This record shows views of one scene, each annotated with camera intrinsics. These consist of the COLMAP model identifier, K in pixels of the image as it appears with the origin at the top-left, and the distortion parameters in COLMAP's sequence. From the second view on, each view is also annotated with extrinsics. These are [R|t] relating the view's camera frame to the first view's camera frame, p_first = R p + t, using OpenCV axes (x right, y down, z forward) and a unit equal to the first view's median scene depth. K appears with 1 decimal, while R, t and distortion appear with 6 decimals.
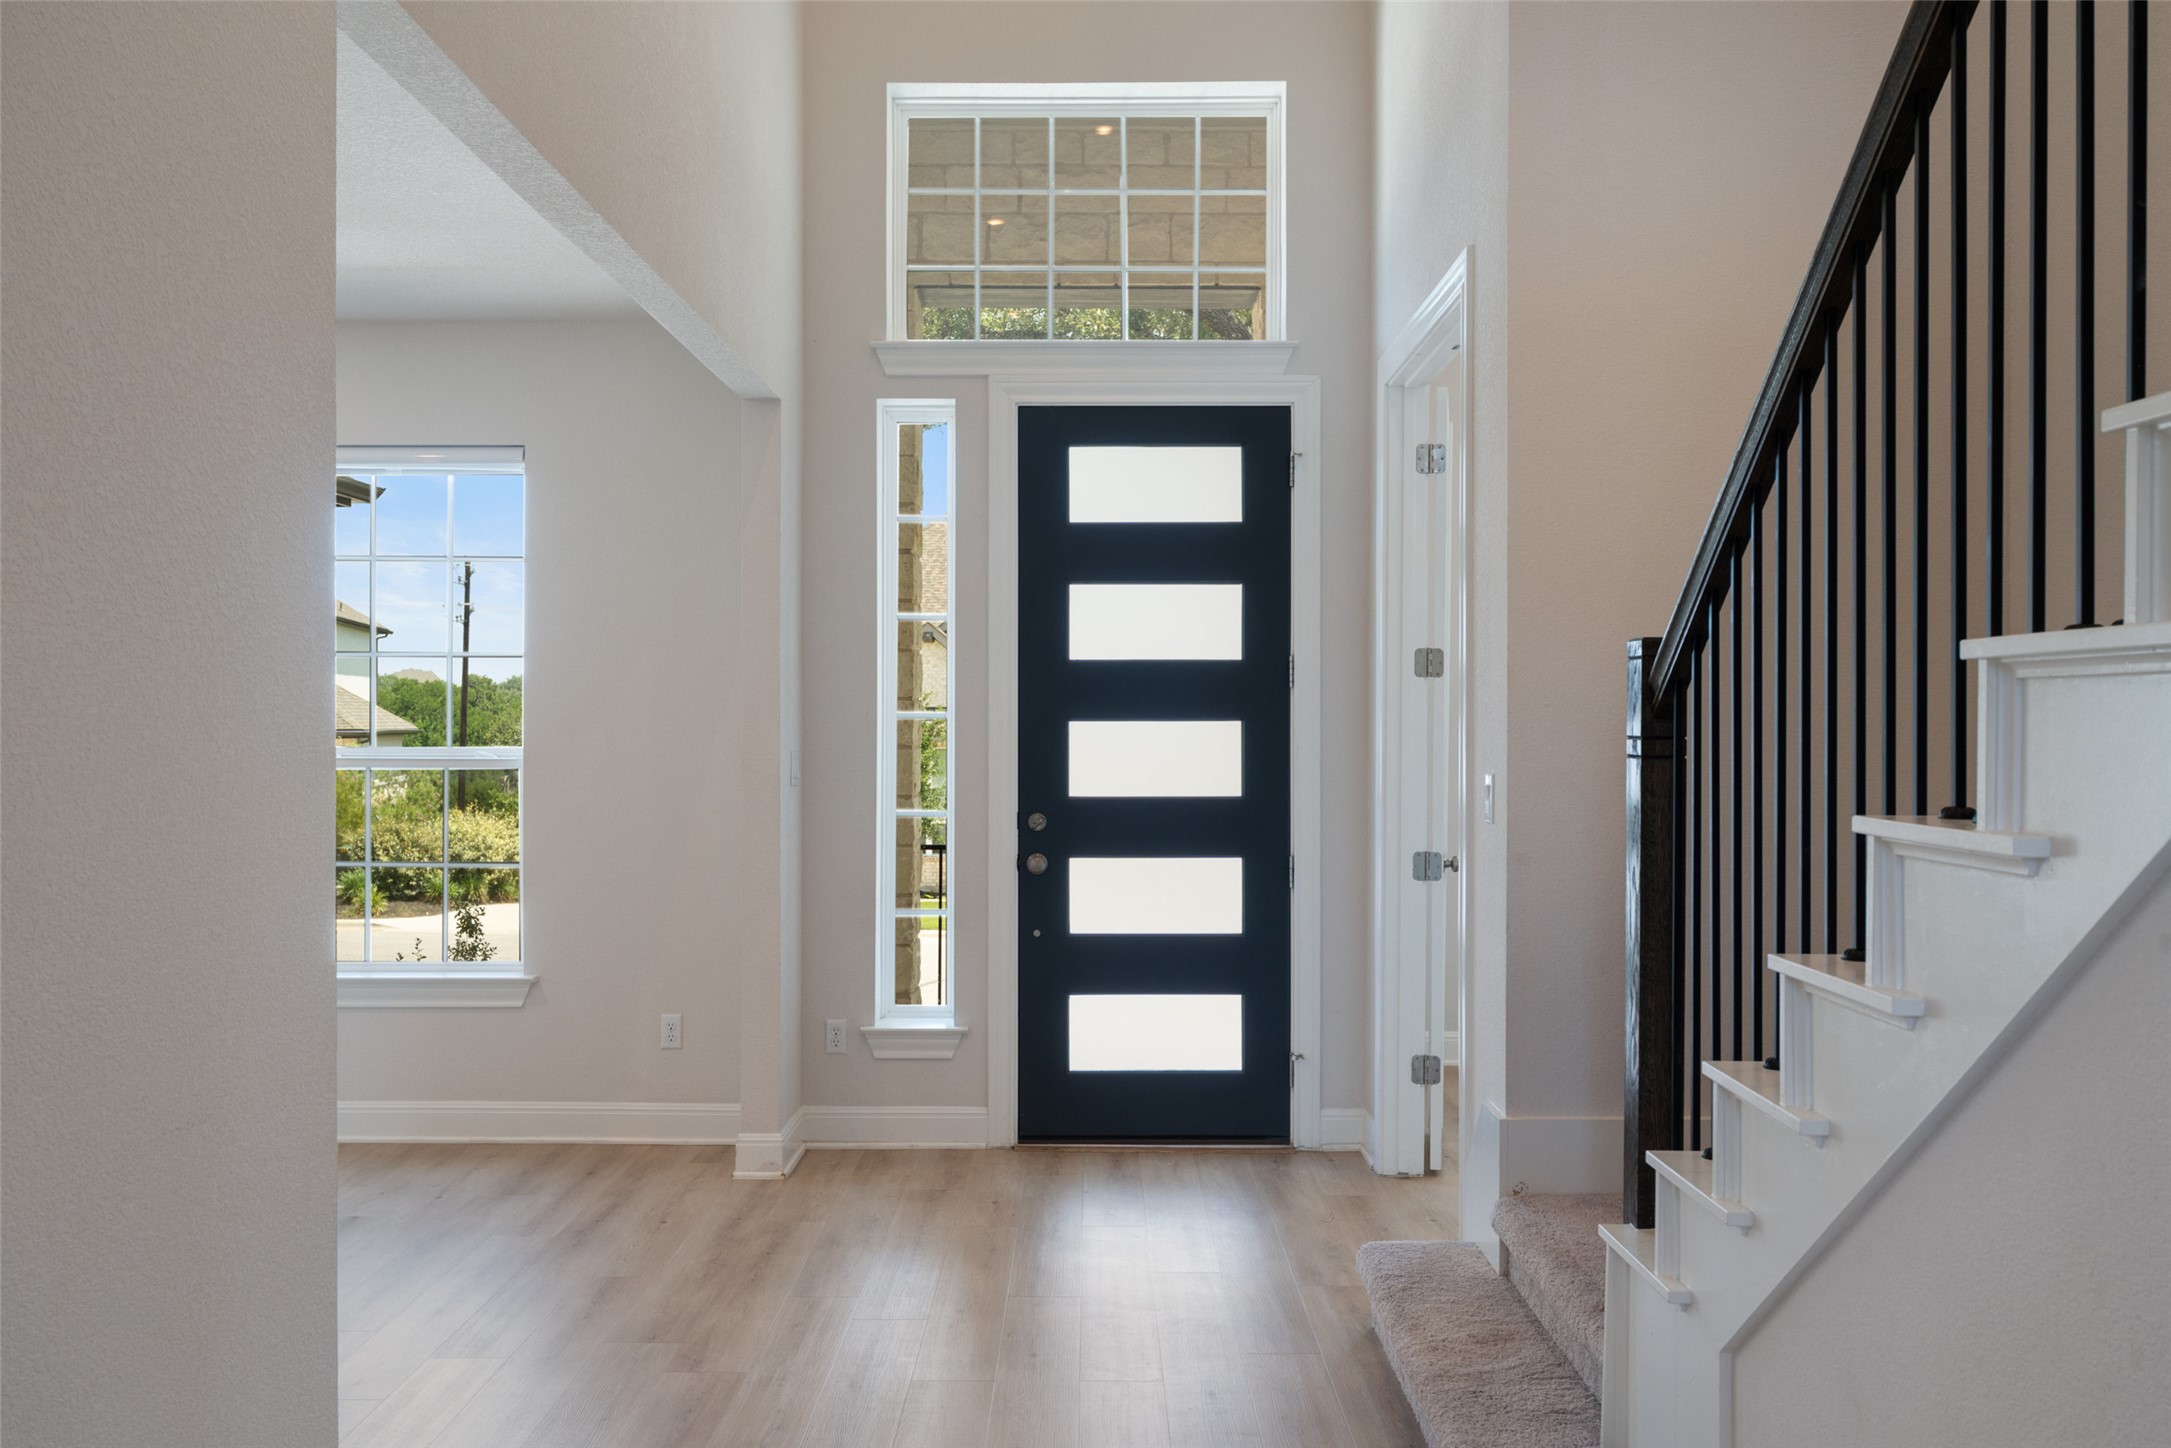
lens RADIAL K [[1772.2, 0, 1087.8], [0, 1772.2, 727.9], [0, 0, 1]] dist [-0.018341, -0.009083]
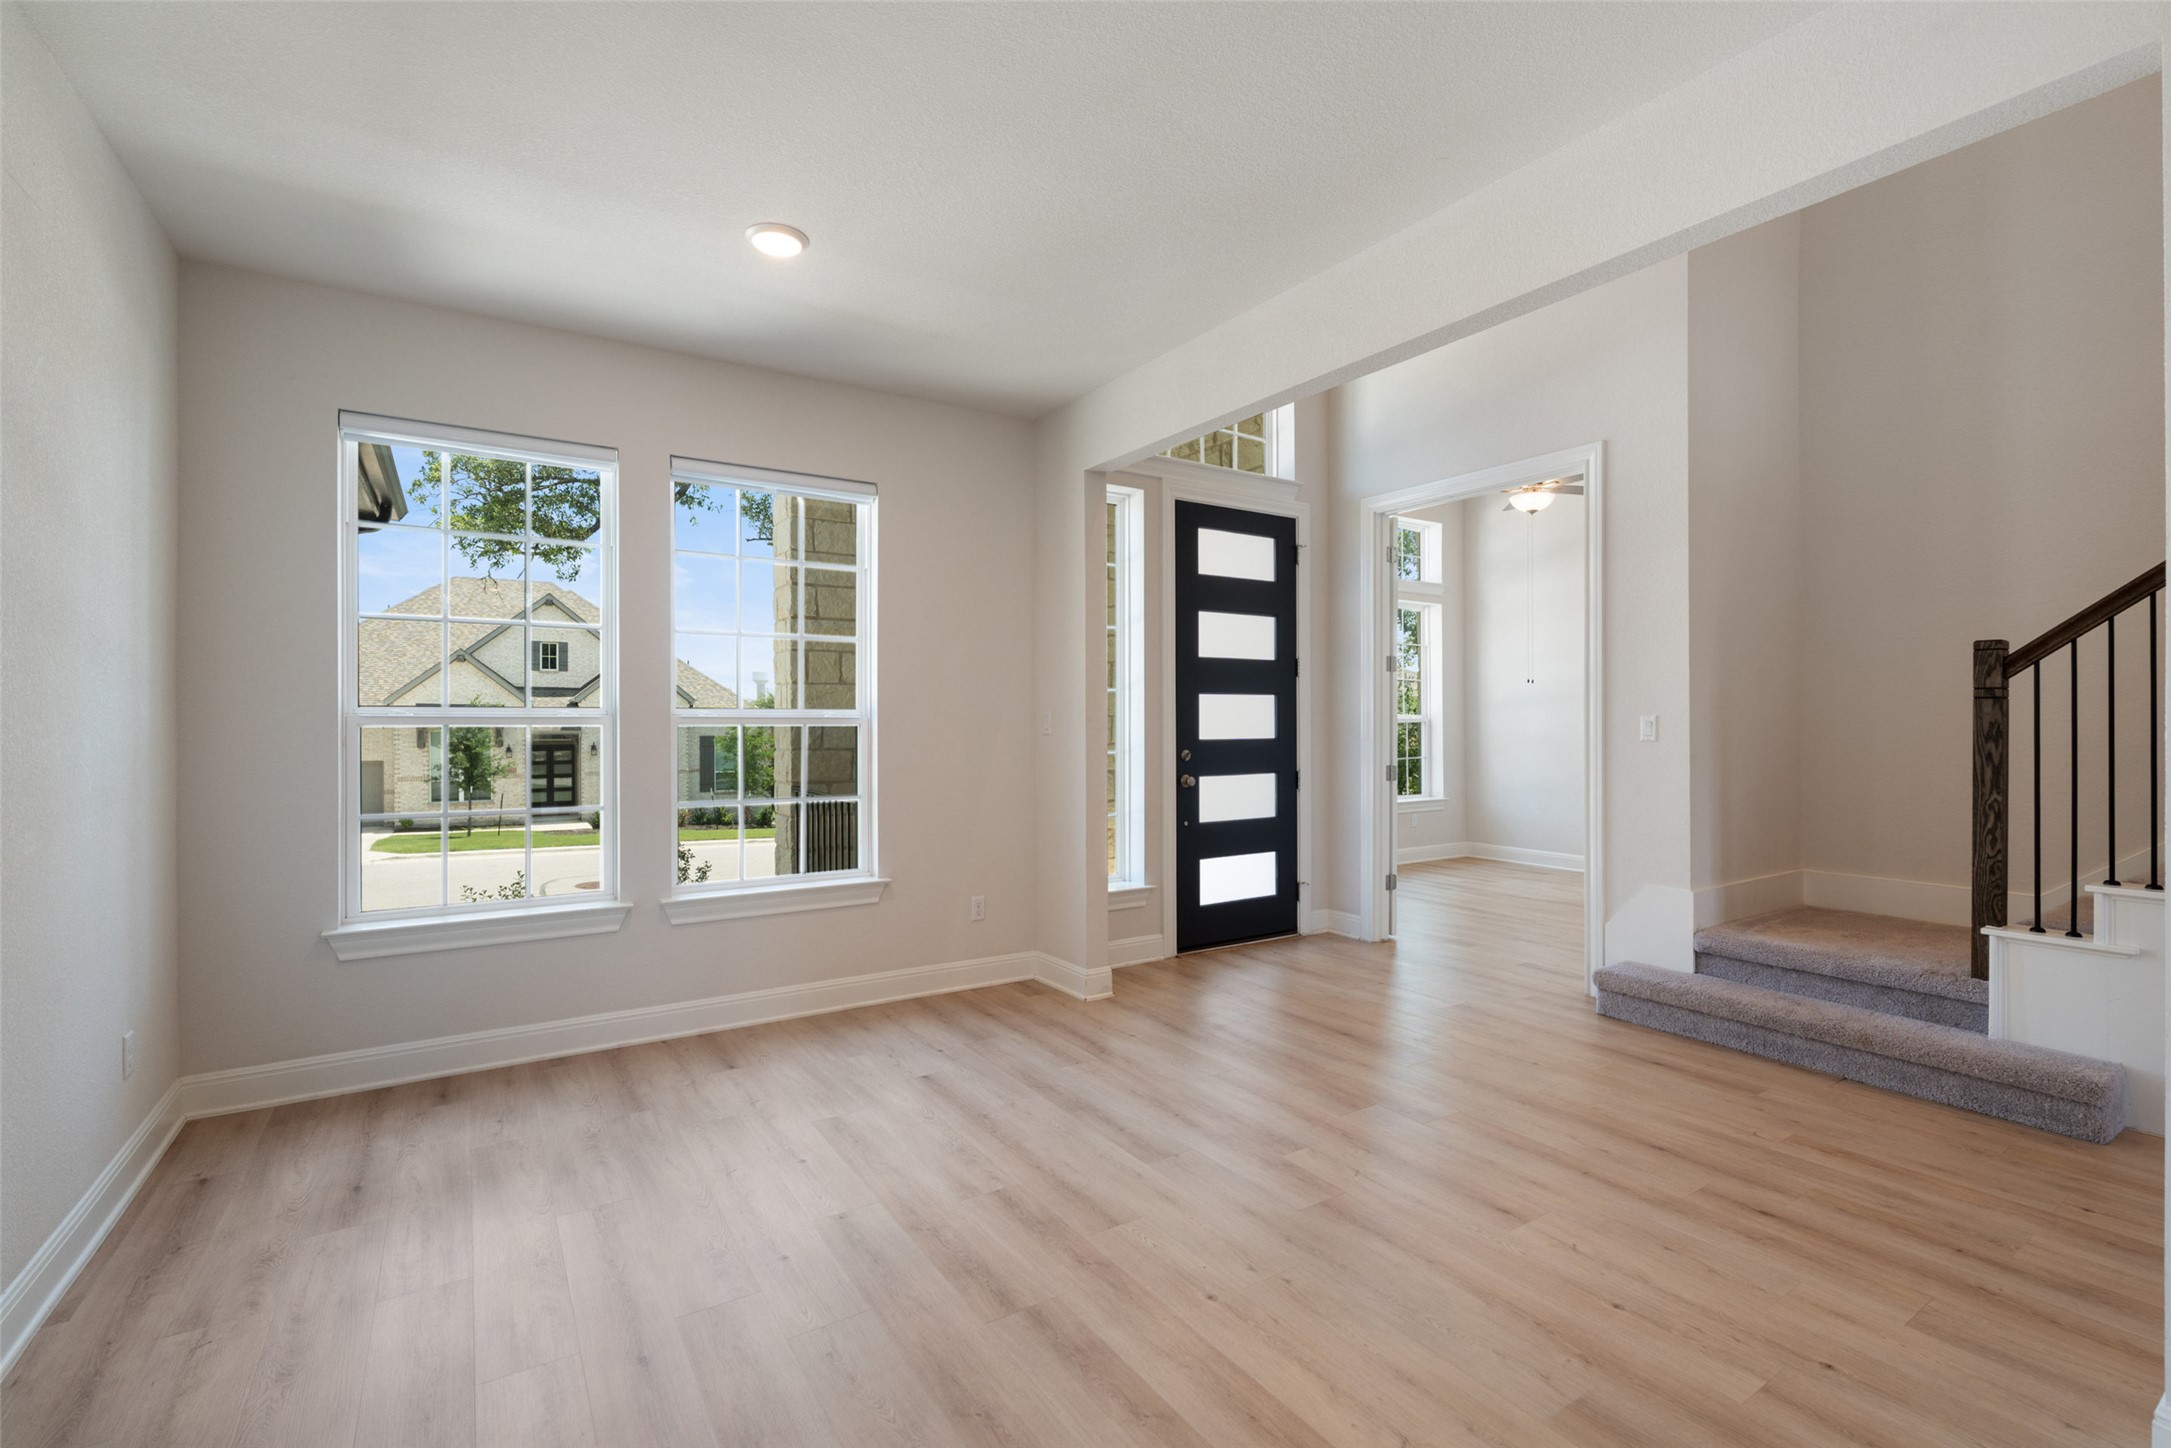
lens RADIAL K [[945.7, 0, 1085.4], [0, 945.7, 714.3], [0, 0, 1]] dist [-0.007596, 0.001199]
pose [[0.845347, -0.000251, 0.534217, -0.571499], [0.003137, 0.999985, -0.004495, 0.018893], [-0.534208, 0.005476, 0.845335, 0.311190]]
